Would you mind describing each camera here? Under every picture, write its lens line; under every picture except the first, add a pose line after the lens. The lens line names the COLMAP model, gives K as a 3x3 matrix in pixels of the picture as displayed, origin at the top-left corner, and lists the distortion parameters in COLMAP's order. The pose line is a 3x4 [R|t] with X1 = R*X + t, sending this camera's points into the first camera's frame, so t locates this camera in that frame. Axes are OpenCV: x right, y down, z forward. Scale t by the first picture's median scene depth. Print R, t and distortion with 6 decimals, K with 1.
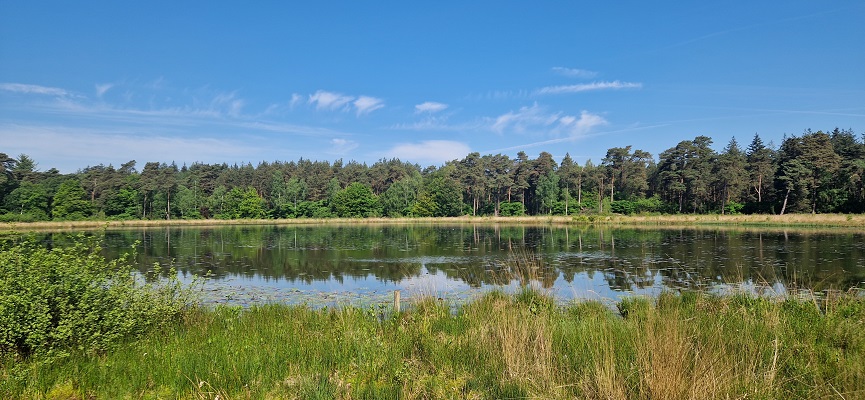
lens RADIAL K [[609.8, 0, 432.5], [0, 609.8, 200.0], [0, 0, 1]] dist [0.081387, -0.066226]
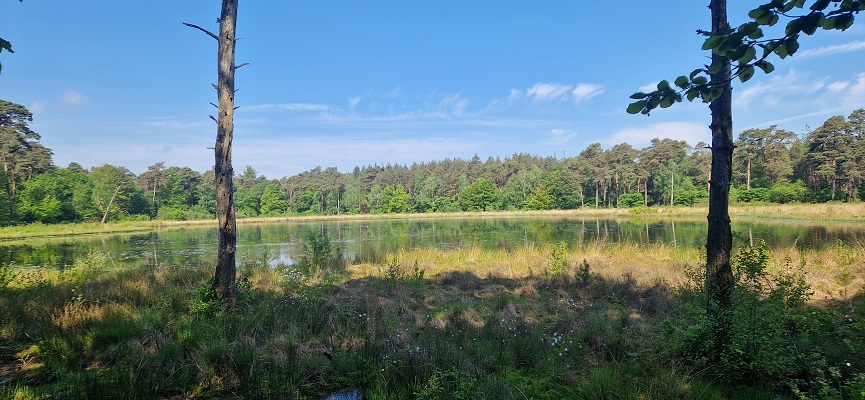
lens RADIAL K [[609.8, 0, 432.5], [0, 609.8, 200.0], [0, 0, 1]] dist [0.081387, -0.066226]
pose [[0.915454, -0.021968, -0.401823, 0.213458], [0.028997, 0.999514, 0.011418, -0.005263], [0.401377, -0.022104, 0.915646, -0.009960]]
